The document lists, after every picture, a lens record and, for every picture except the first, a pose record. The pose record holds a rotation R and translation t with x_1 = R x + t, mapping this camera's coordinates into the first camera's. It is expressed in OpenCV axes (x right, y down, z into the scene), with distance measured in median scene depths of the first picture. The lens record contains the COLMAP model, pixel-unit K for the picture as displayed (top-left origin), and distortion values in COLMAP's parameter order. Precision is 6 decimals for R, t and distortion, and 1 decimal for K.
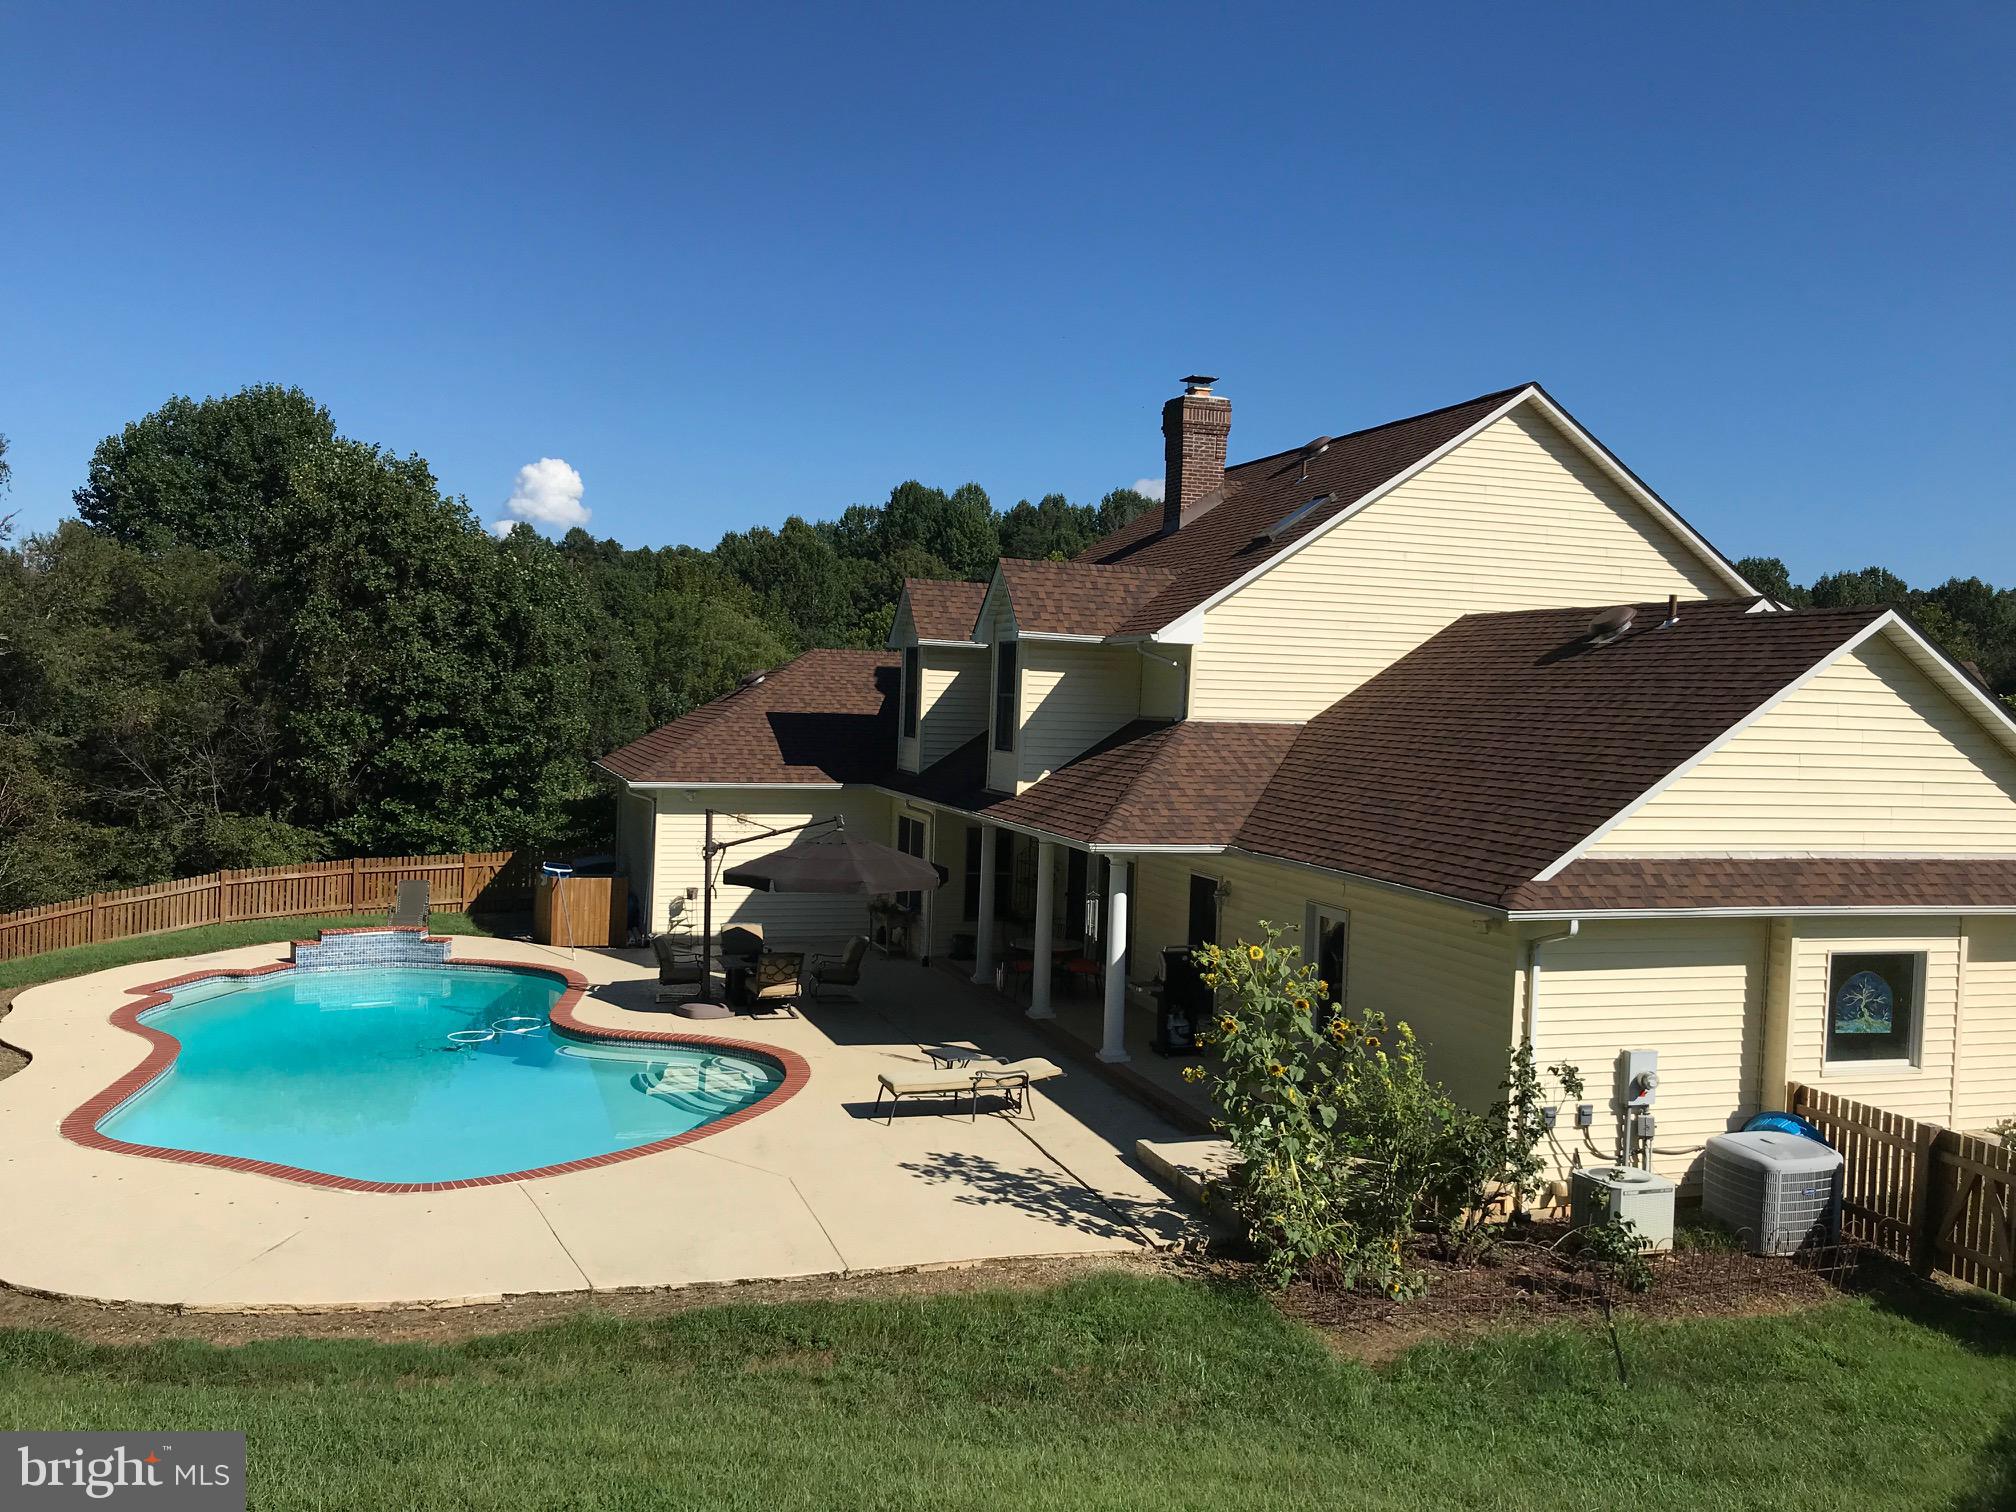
lens RADIAL K [[1648.2, 0, 1008.0], [0, 1648.2, 756.0], [0, 0, 1]] dist [0.041844, -0.047639]
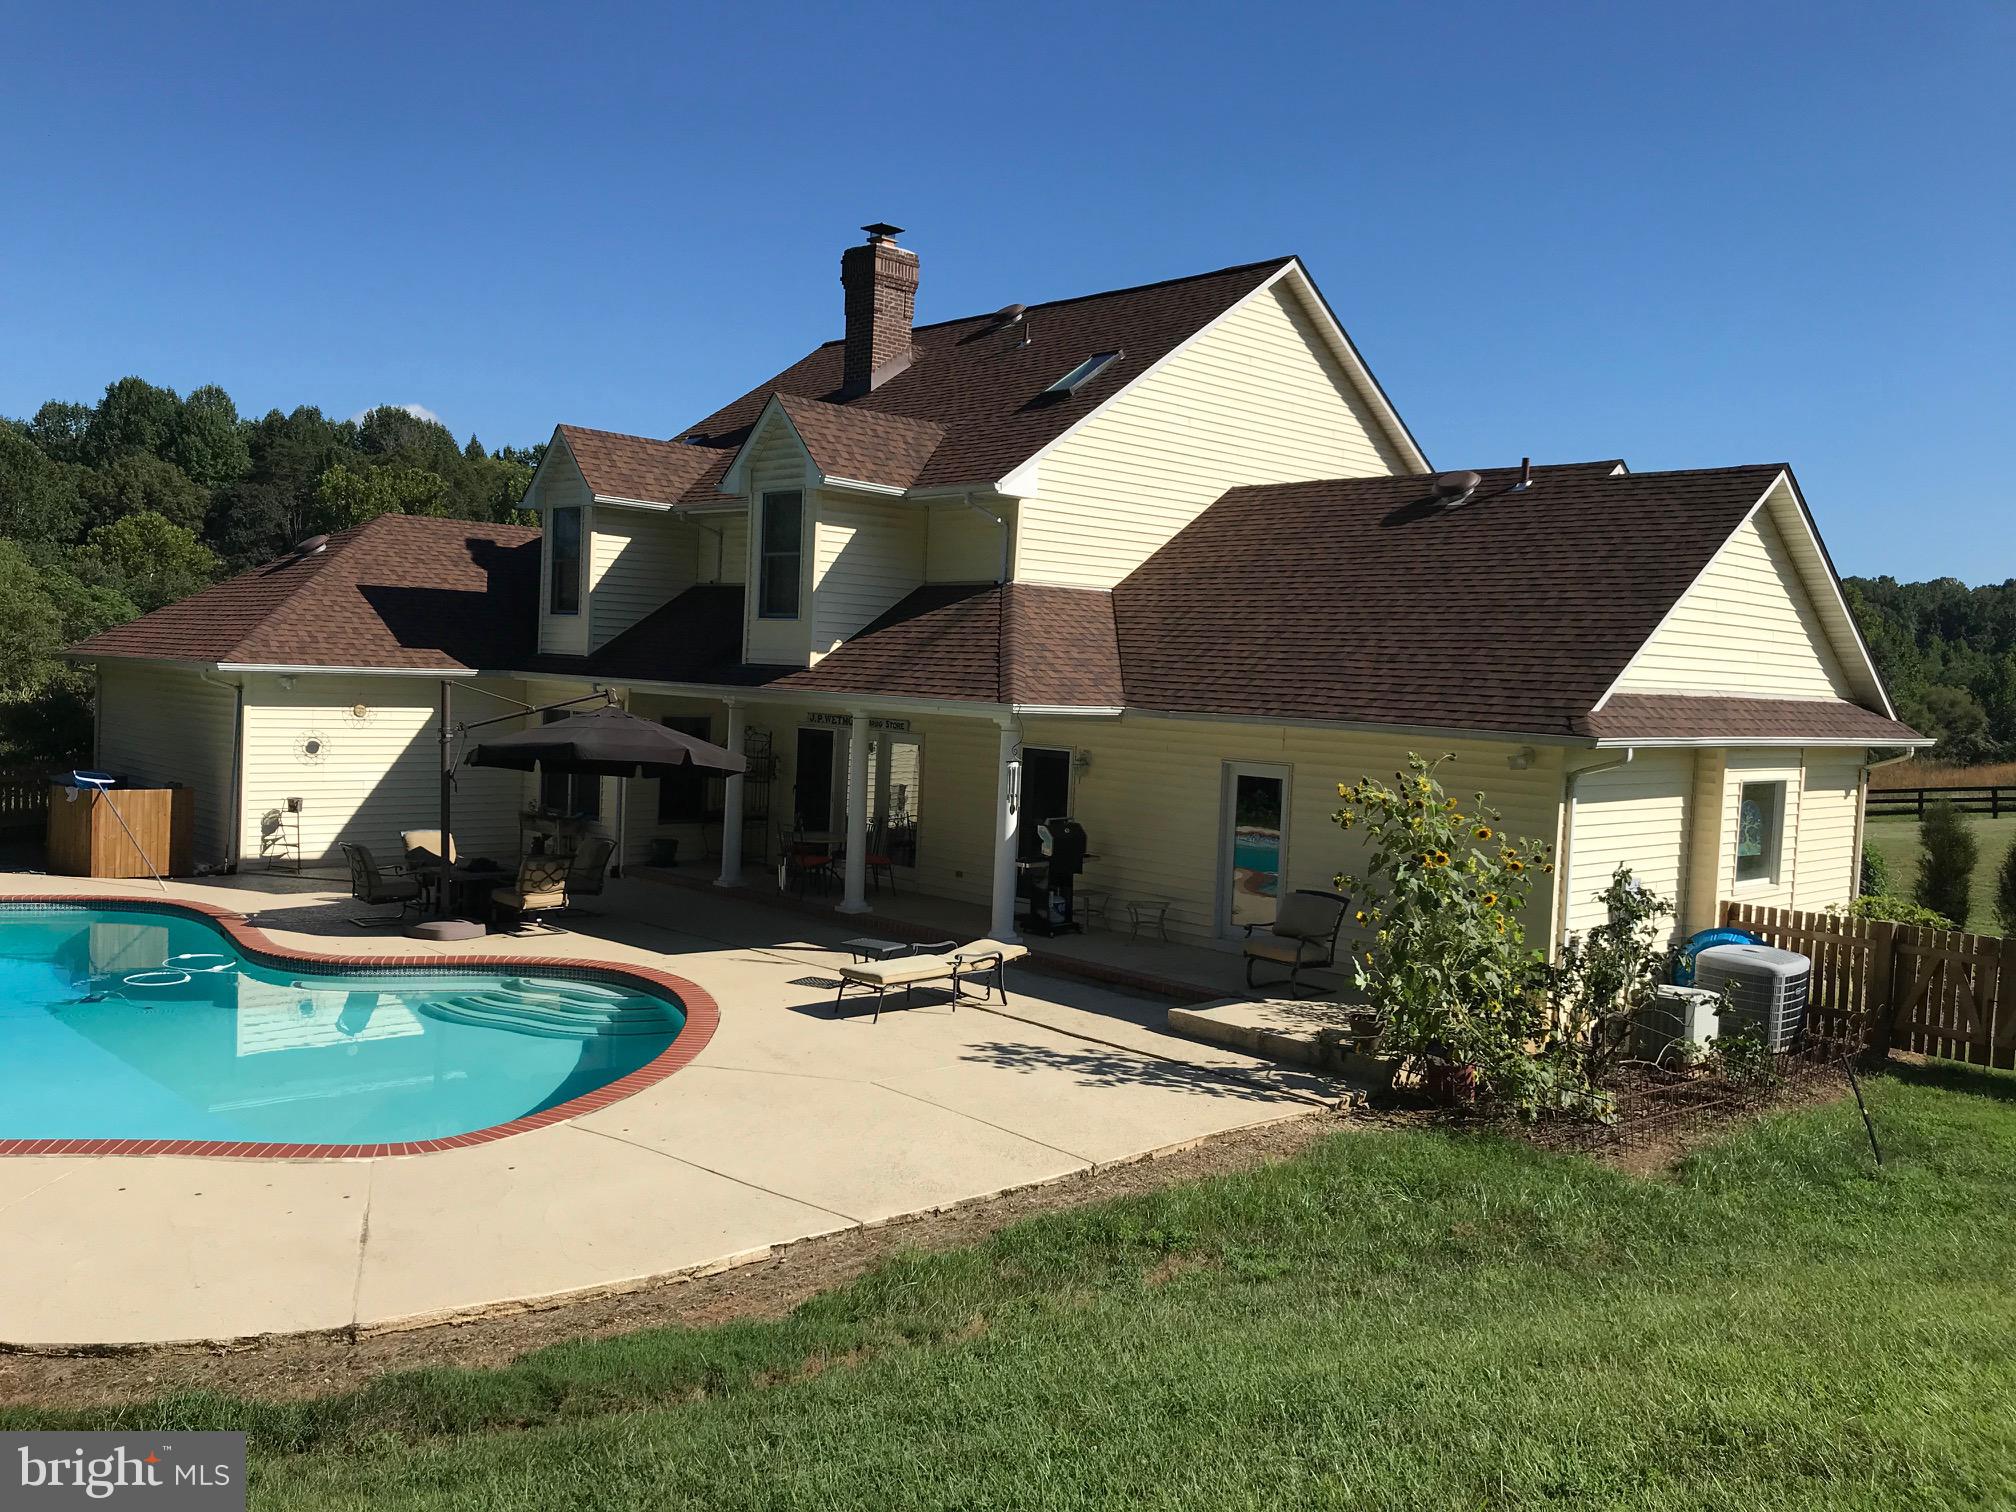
lens RADIAL K [[1642.5, 0, 1042.2], [0, 1642.5, 788.7], [0, 0, 1]] dist [0.046330, -0.055943]
pose [[0.902061, -0.029114, 0.430626, -0.266743], [0.005198, 0.998383, 0.056609, 0.040647], [-0.431578, -0.048827, 0.900753, 0.150890]]
